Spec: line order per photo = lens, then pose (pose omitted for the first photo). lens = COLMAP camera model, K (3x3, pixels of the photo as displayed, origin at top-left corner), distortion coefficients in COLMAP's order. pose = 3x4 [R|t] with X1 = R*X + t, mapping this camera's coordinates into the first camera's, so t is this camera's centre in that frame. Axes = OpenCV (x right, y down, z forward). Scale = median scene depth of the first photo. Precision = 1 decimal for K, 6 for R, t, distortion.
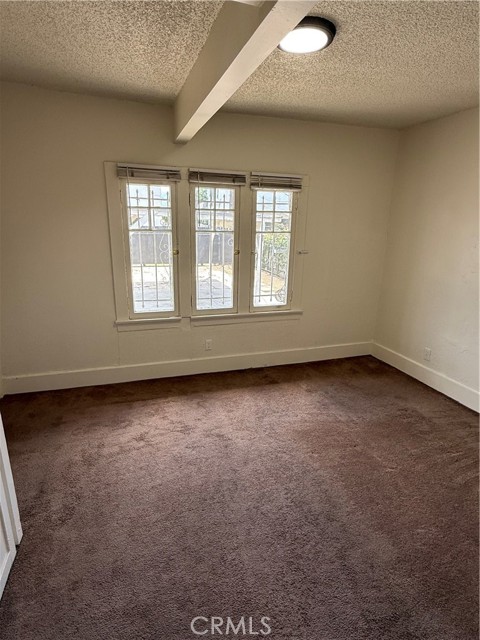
lens RADIAL K [[354.0, 0, 240.0], [0, 354.0, 320.0], [0, 0, 1]] dist [0.003523, 0.000619]
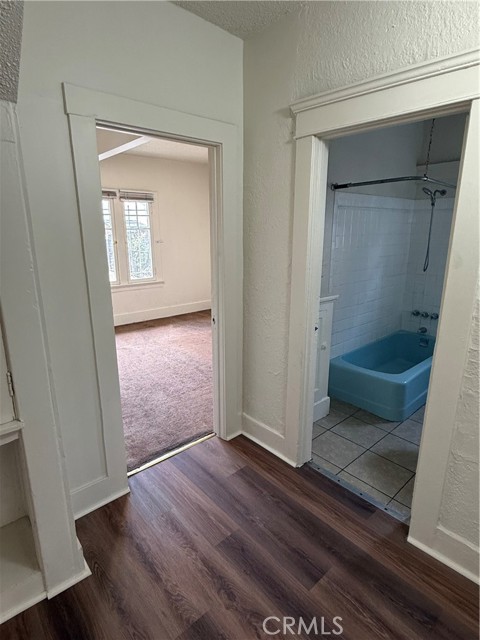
lens RADIAL K [[354.3, 0, 240.0], [0, 354.3, 320.0], [0, 0, 1]] dist [0.008055, 0.001891]
pose [[0.918982, -0.119343, 0.375806, -0.140661], [0.128536, 0.991705, 0.000613, 0.221899], [-0.372762, 0.047742, 0.926698, -0.628866]]
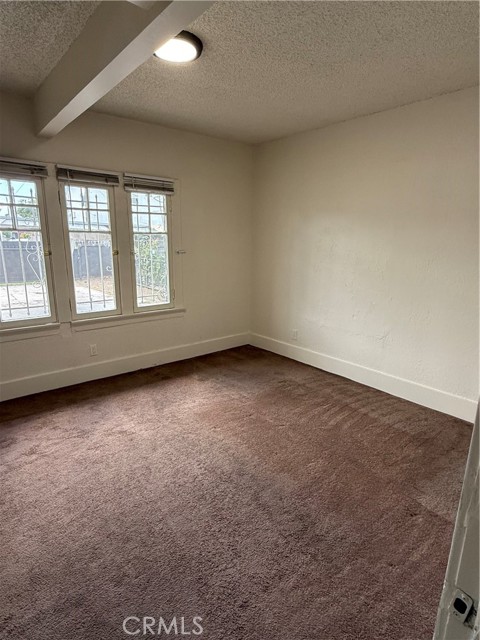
lens RADIAL K [[354.3, 0, 240.0], [0, 354.3, 320.0], [0, 0, 1]] dist [0.008055, 0.001891]
pose [[0.930132, -0.093342, 0.355164, -0.062200], [0.108204, 0.993882, -0.022168, 0.062700], [-0.350922, 0.059049, 0.934541, -0.045856]]
